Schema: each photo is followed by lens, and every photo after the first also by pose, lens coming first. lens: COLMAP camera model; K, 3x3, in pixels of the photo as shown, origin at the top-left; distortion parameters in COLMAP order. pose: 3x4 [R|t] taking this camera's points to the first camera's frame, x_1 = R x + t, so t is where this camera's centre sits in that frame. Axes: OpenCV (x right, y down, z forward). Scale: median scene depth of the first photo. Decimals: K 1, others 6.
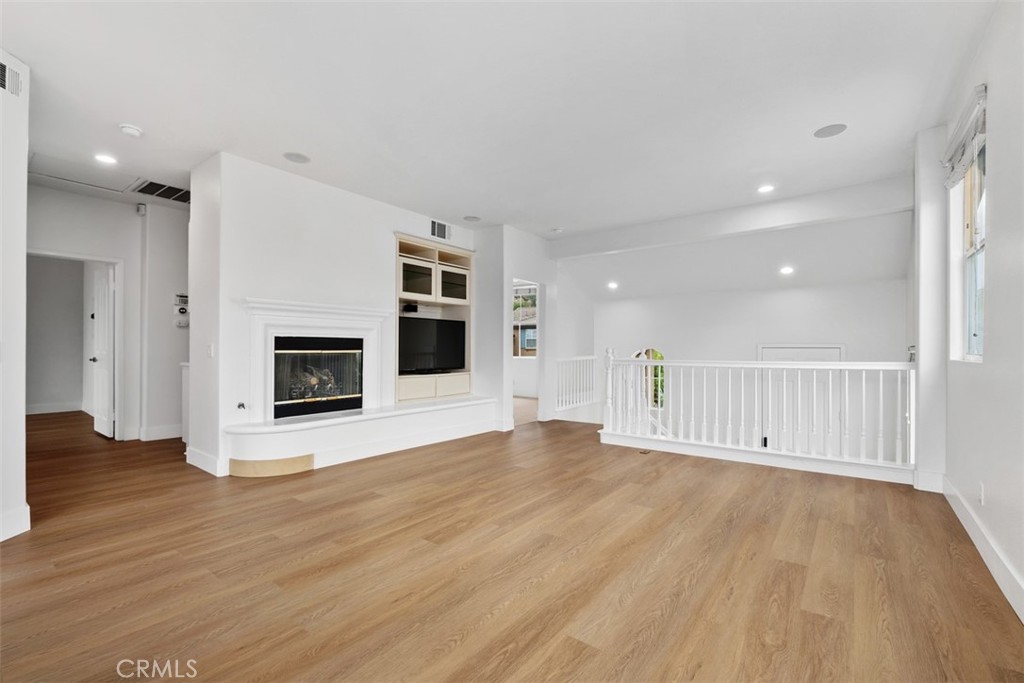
lens RADIAL K [[449.8, 0, 512.0], [0, 449.8, 341.5], [0, 0, 1]] dist [0.001233, -0.000004]
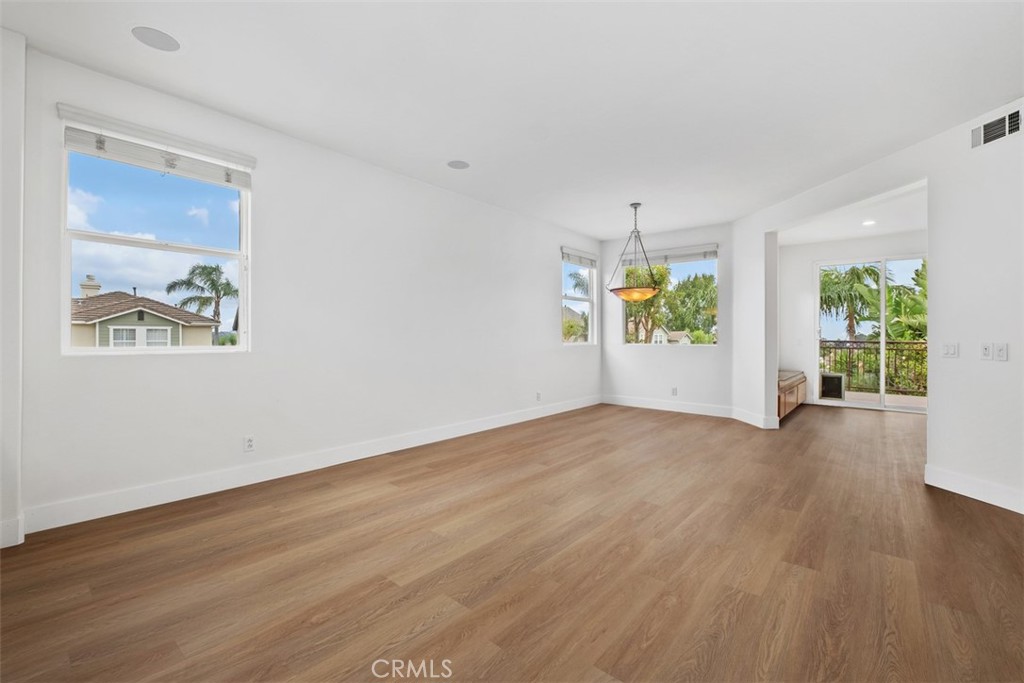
lens RADIAL K [[449.8, 0, 512.0], [0, 449.8, 341.5], [0, 0, 1]] dist [0.001233, -0.000004]
pose [[-0.999058, -0.009828, 0.042263, 0.125276], [-0.009894, 0.999950, -0.001345, 0.007903], [-0.042248, -0.001762, -0.999106, 1.898790]]
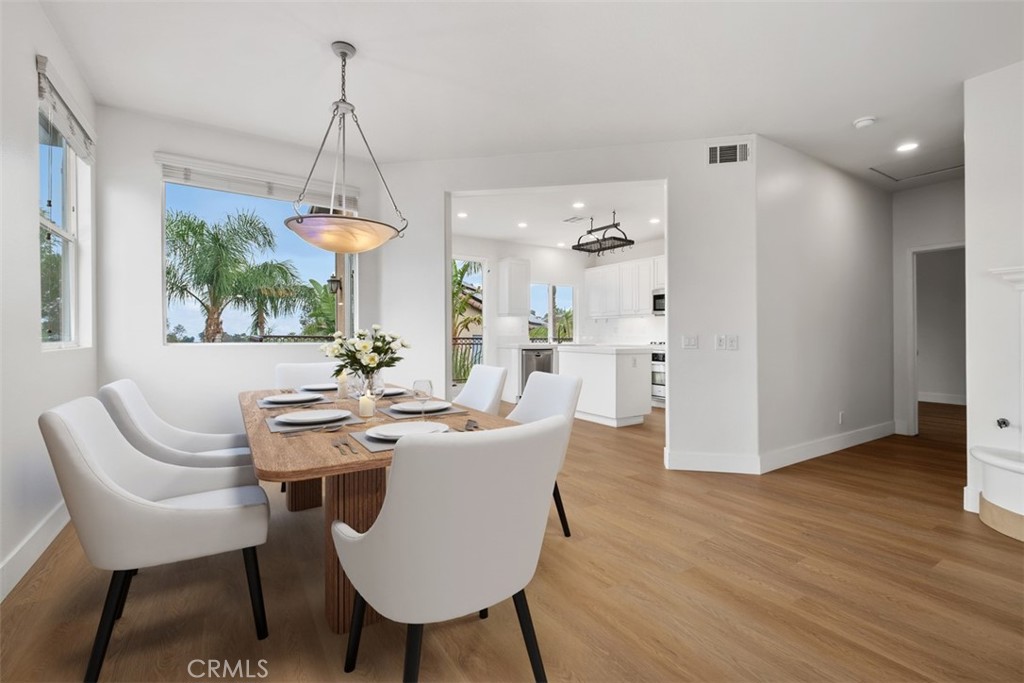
lens RADIAL K [[449.8, 0, 512.0], [0, 449.8, 341.5], [0, 0, 1]] dist [0.001233, -0.000004]
pose [[-0.343346, -0.002158, -0.939207, 0.405269], [0.009814, 0.999935, -0.005885, 0.016713], [0.939158, -0.011238, -0.343302, 0.684781]]
